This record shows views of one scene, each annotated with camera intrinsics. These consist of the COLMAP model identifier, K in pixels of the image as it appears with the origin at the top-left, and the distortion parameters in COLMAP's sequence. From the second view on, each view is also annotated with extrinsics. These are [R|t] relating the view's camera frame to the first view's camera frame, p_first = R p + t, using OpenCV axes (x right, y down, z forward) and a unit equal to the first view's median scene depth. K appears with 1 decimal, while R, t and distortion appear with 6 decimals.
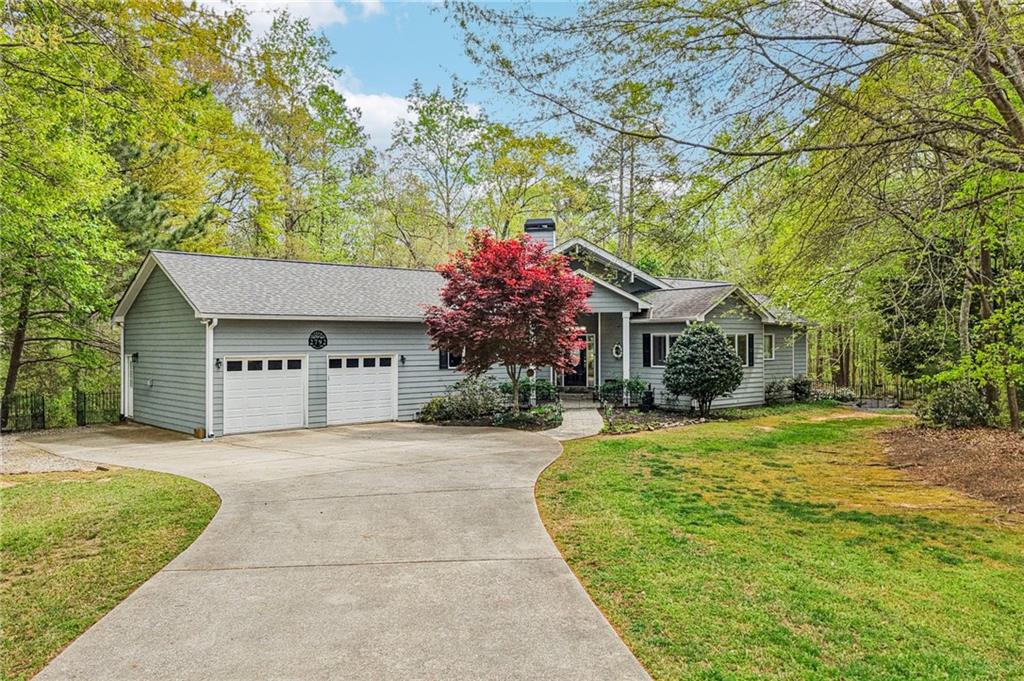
lens RADIAL K [[807.2, 0, 512.0], [0, 807.2, 340.5], [0, 0, 1]] dist [0.045033, -0.063773]
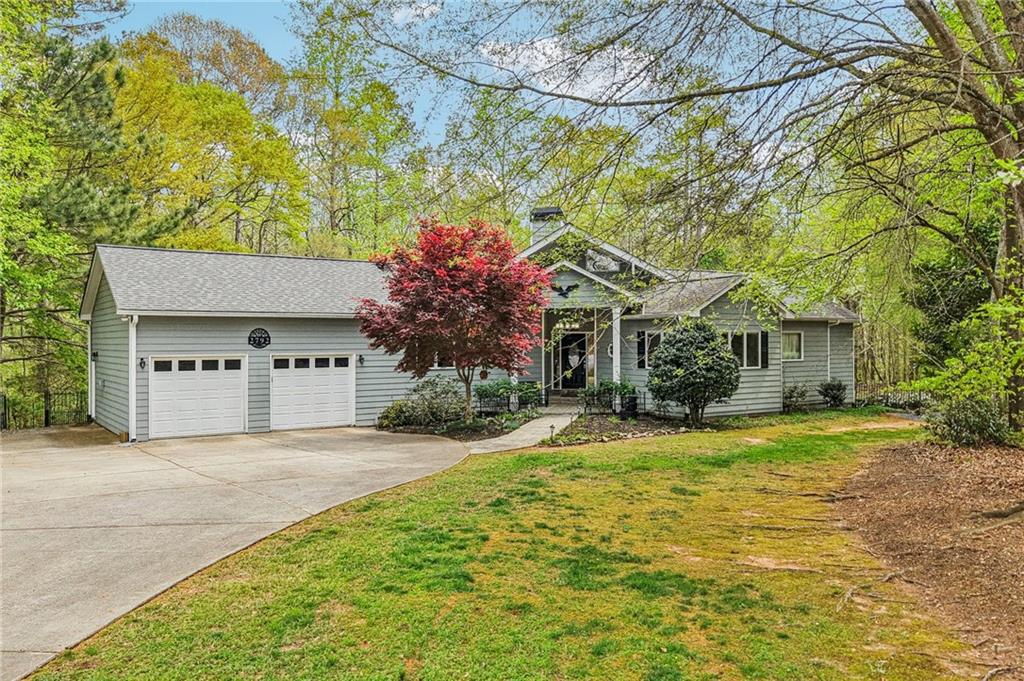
lens RADIAL K [[807.2, 0, 512.0], [0, 807.2, 340.5], [0, 0, 1]] dist [0.045033, -0.063773]
pose [[0.991619, -0.000312, -0.129195, 0.156035], [0.000418, 1.000000, 0.000797, 0.001197], [0.129195, -0.000844, 0.991619, 0.106798]]
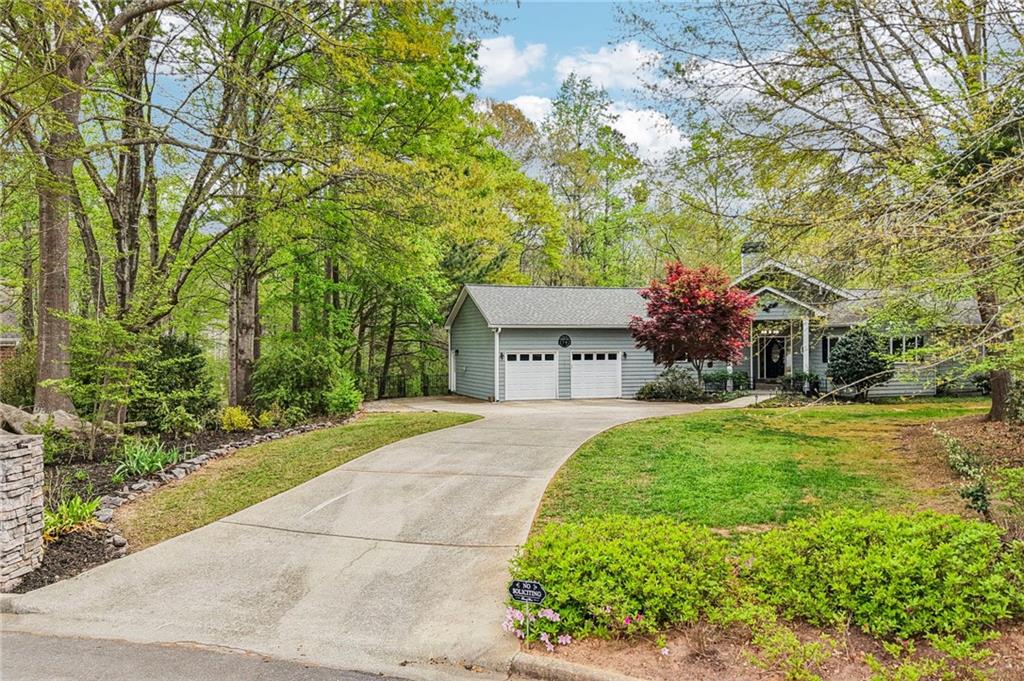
lens RADIAL K [[798.8, 0, 512.0], [0, 798.8, 340.5], [0, 0, 1]] dist [0.240885, -0.778159]
pose [[0.928343, -0.000708, -0.371725, 0.205468], [-0.000099, 0.999998, -0.002153, 0.001274], [0.371726, 0.002036, 0.928340, -0.384964]]
